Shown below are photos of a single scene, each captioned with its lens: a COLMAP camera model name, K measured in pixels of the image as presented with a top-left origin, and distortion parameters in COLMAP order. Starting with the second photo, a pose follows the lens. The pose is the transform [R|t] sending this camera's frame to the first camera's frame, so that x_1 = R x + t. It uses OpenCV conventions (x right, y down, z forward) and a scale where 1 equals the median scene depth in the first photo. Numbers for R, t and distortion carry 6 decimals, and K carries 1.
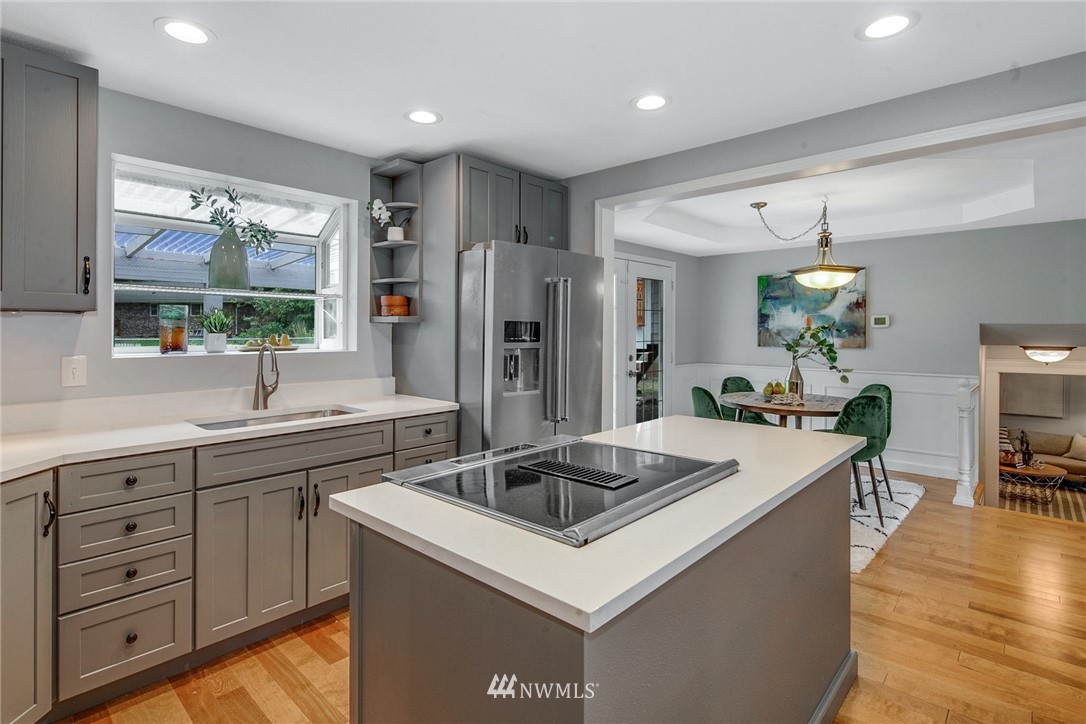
lens RADIAL K [[533.0, 0, 529.6], [0, 533.0, 336.5], [0, 0, 1]] dist [-0.001582, -0.000962]
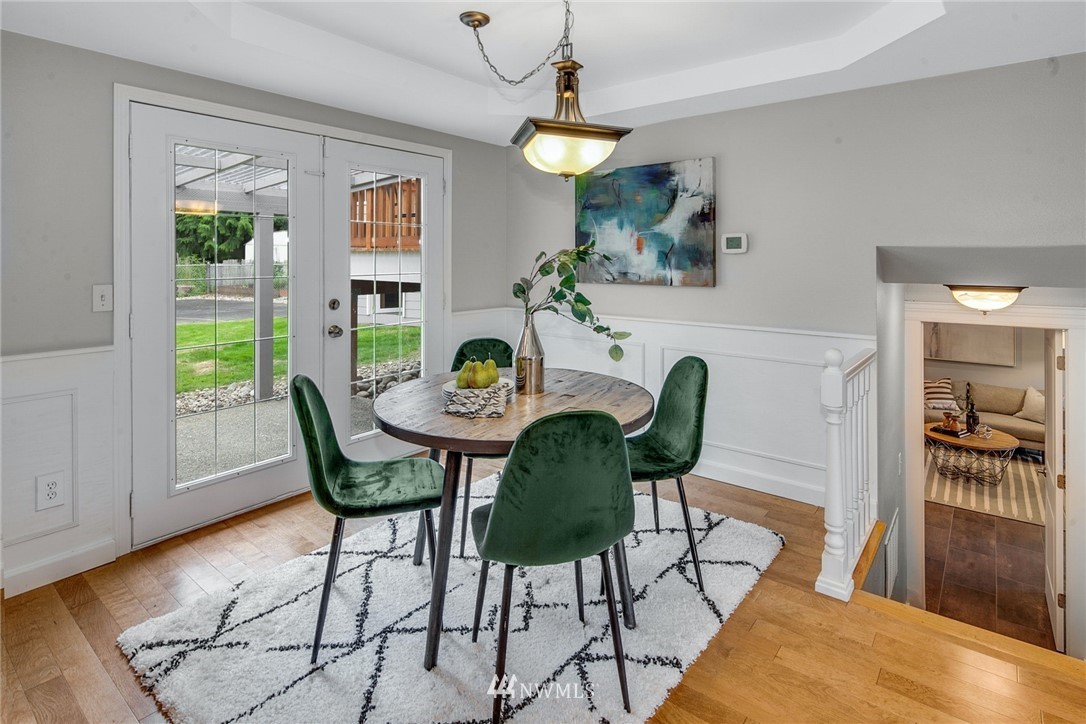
lens RADIAL K [[533.0, 0, 579.5], [0, 533.0, 255.6], [0, 0, 1]] dist [-0.001582, -0.000962]
pose [[0.995110, 0.002681, 0.098735, 0.403433], [-0.001206, 0.999887, -0.014997, -0.004524], [-0.098764, 0.014805, 0.995001, 0.391605]]
